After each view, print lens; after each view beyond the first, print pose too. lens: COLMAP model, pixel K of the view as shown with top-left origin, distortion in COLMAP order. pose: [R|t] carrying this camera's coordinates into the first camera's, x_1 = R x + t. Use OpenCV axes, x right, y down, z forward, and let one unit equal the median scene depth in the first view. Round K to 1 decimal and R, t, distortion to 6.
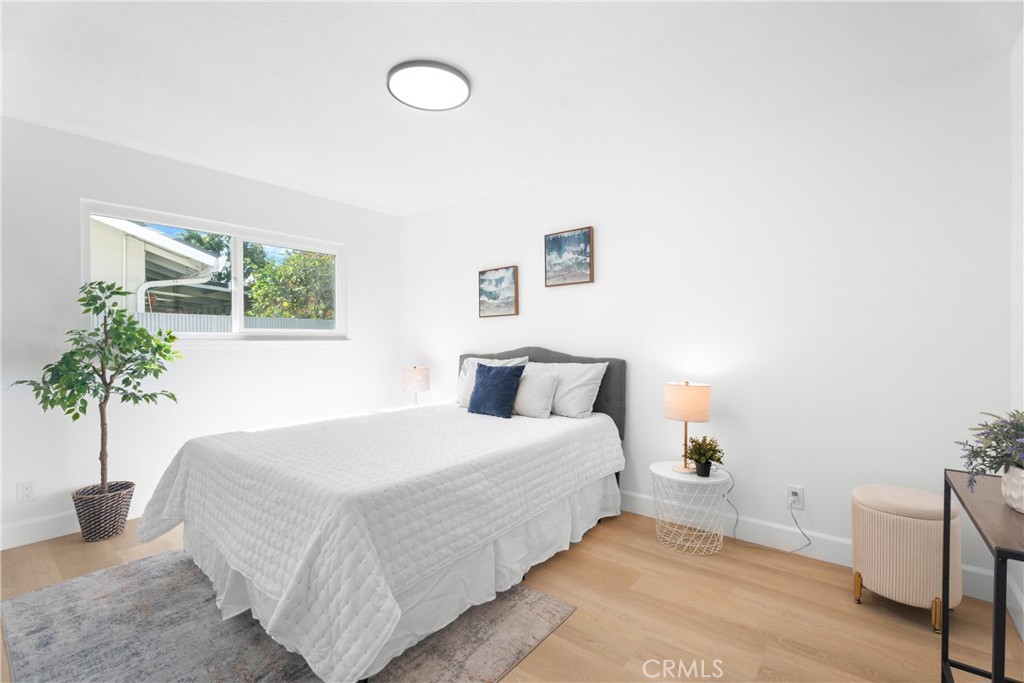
lens RADIAL K [[456.8, 0, 509.1], [0, 456.8, 343.7], [0, 0, 1]] dist [-0.001342, 0.000479]
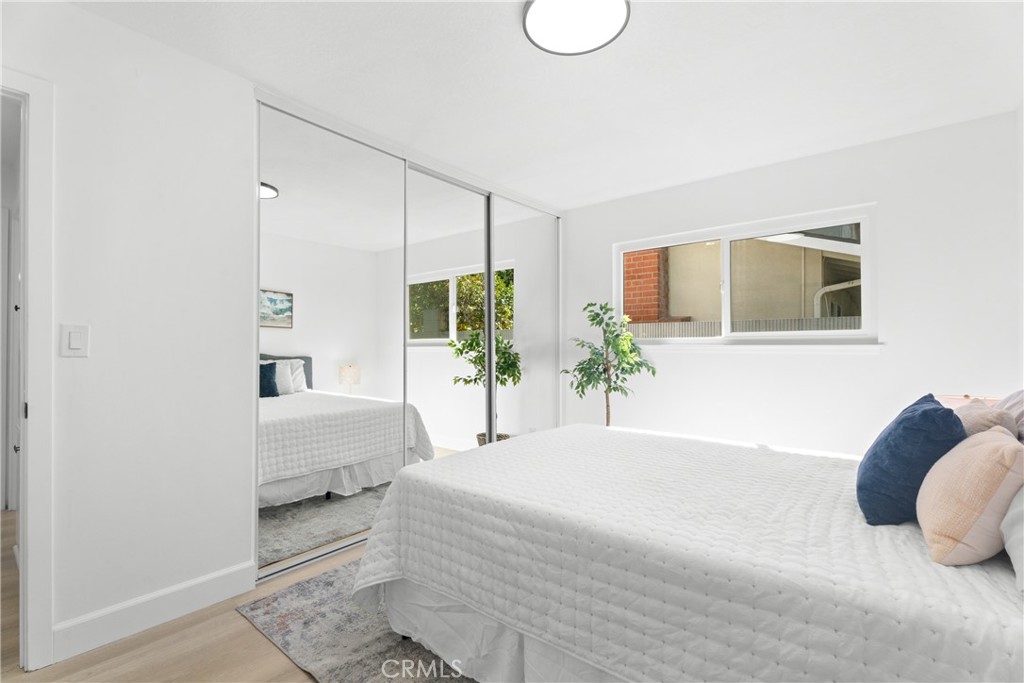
lens RADIAL K [[456.8, 0, 508.8], [0, 456.8, 338.4], [0, 0, 1]] dist [-0.001342, 0.000479]
pose [[-0.017237, -0.012902, -0.999768, 0.499609], [-0.008220, 0.999885, -0.012762, -0.006702], [0.999818, 0.007999, -0.017341, 0.738517]]
